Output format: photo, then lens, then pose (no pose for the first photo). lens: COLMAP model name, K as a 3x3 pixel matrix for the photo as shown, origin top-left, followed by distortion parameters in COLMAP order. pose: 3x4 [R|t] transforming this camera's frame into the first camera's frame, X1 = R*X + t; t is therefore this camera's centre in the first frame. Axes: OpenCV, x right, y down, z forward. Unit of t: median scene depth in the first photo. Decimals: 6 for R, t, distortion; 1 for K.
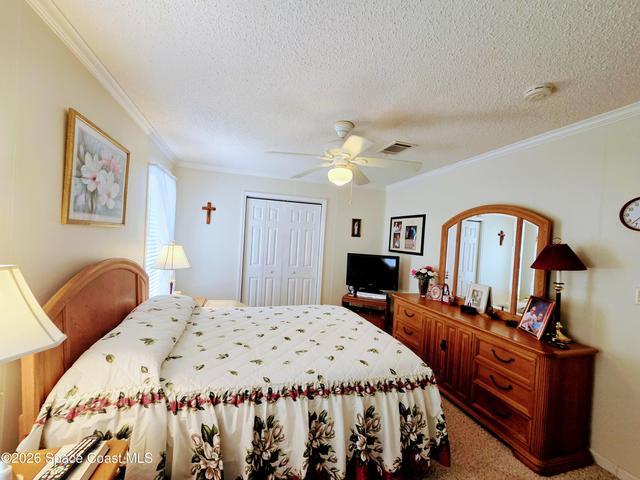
lens RADIAL K [[260.8, 0, 318.0], [0, 260.8, 241.6], [0, 0, 1]] dist [0.004596, 0.000447]
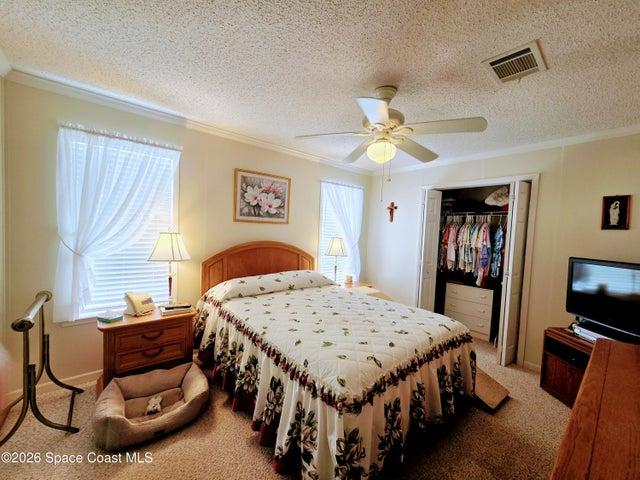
lens RADIAL K [[260.8, 0, 317.2], [0, 260.8, 241.7], [0, 0, 1]] dist [0.004596, 0.000447]
pose [[0.406814, 0.003765, -0.913503, 0.954091], [-0.030028, 0.999506, -0.009254, 0.072832], [0.913017, 0.031195, 0.406726, 0.558336]]
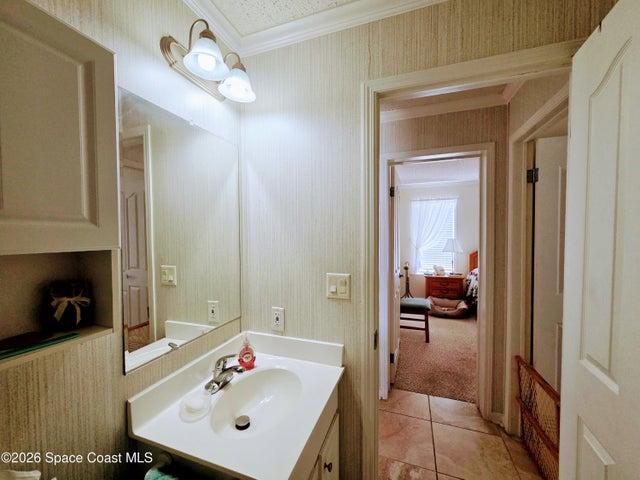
lens RADIAL K [[260.8, 0, 316.8], [0, 260.8, 242.2], [0, 0, 1]] dist [0.004596, 0.000447]
pose [[-0.582365, -0.030849, -0.812342, 2.367418], [-0.033314, 0.999346, -0.014067, 0.152238], [0.812244, 0.018870, -0.583012, 0.833148]]
